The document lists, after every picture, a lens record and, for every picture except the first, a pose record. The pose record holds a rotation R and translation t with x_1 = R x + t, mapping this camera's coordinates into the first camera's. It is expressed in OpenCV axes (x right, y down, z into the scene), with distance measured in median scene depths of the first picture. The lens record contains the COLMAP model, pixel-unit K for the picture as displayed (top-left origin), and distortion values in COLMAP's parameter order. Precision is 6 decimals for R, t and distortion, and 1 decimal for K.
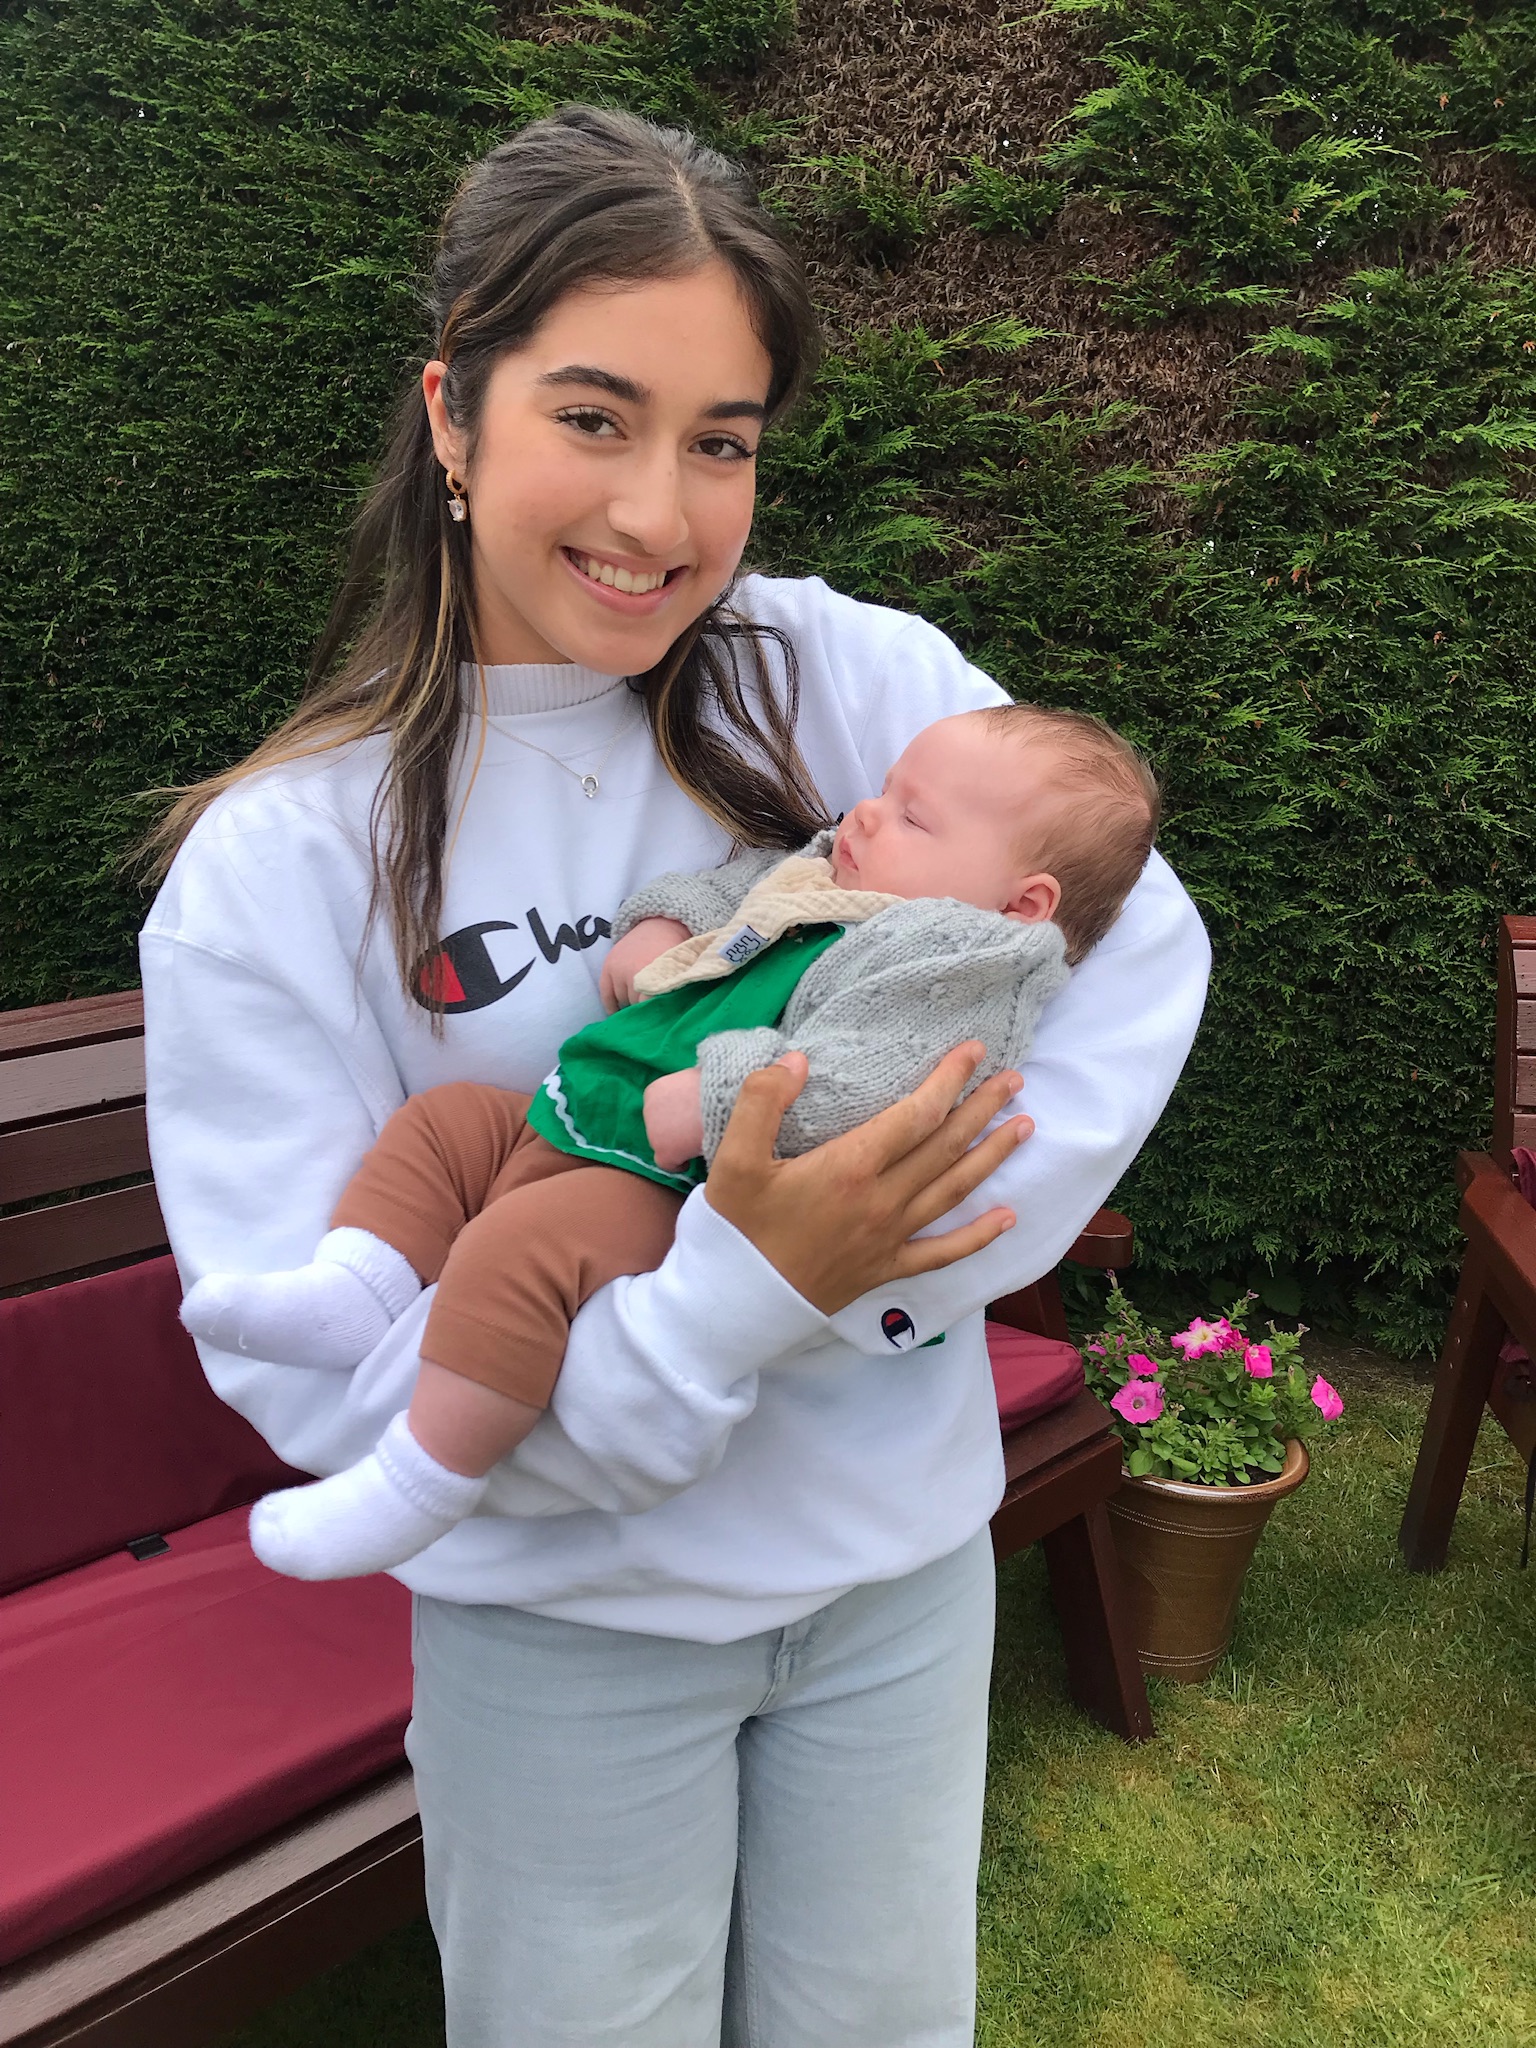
lens RADIAL K [[1667.5, 0, 795.2], [0, 1667.5, 1024.5], [0, 0, 1]] dist [0.011188, 0.008279]
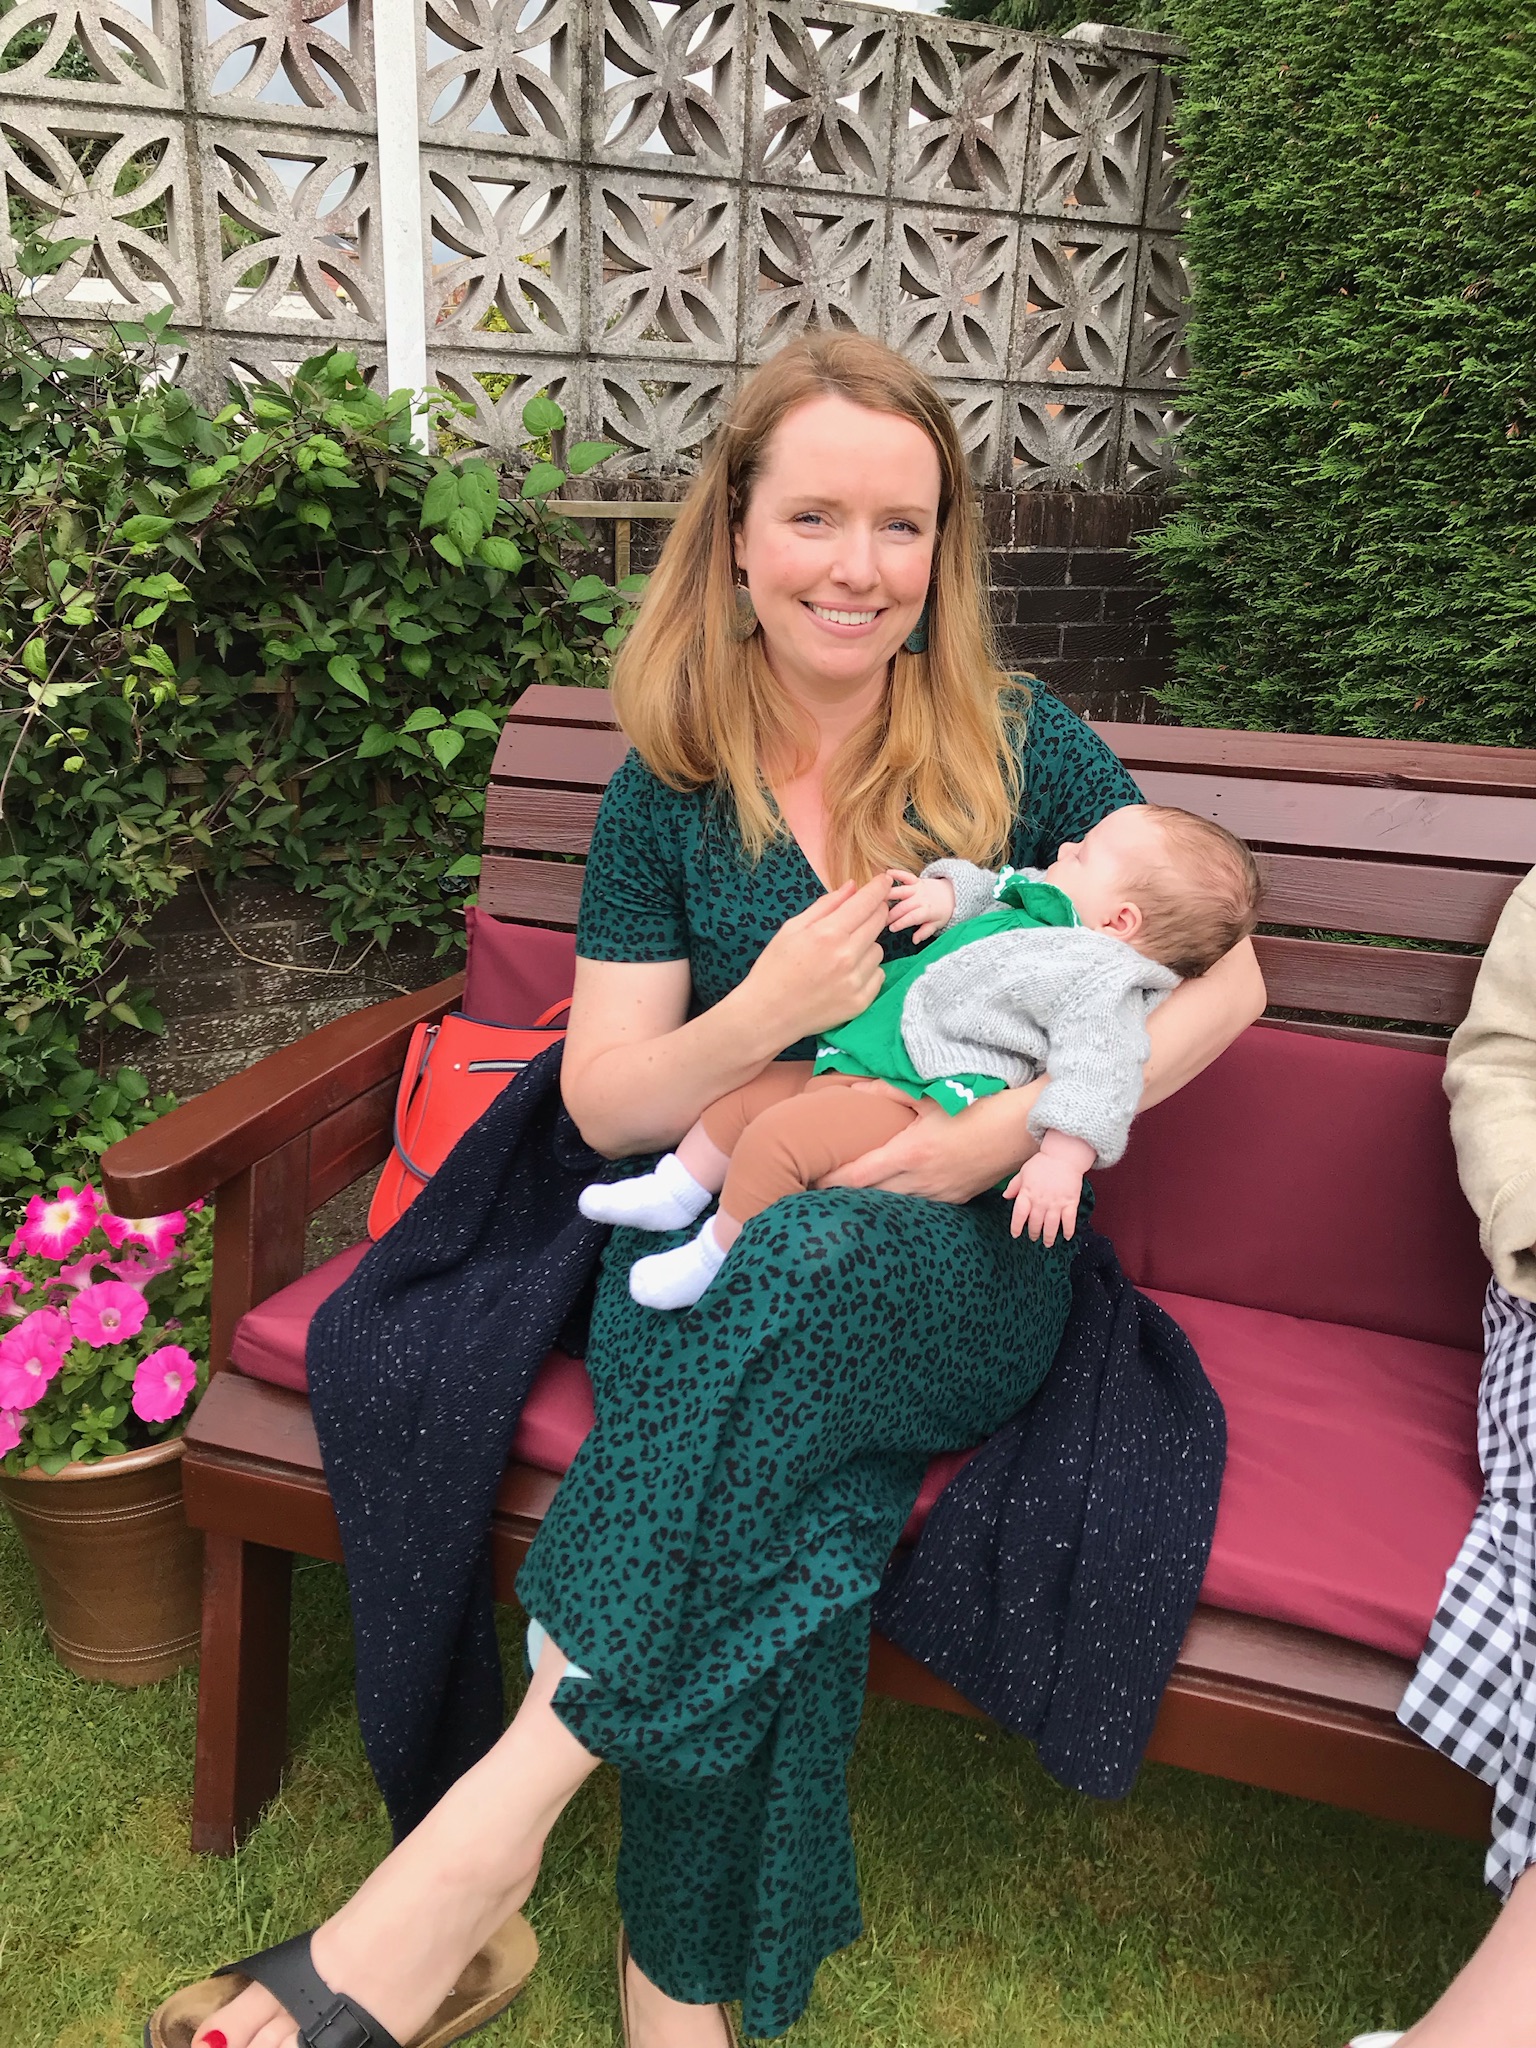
lens RADIAL K [[1679.6, 0, 783.0], [0, 1679.6, 1024.3], [0, 0, 1]] dist [-0.014889, 0.074731]
pose [[0.478288, 0.311404, -0.821138, 0.223042], [-0.241352, 0.945627, 0.218034, -0.008063], [0.844387, 0.093900, 0.527440, 0.234236]]
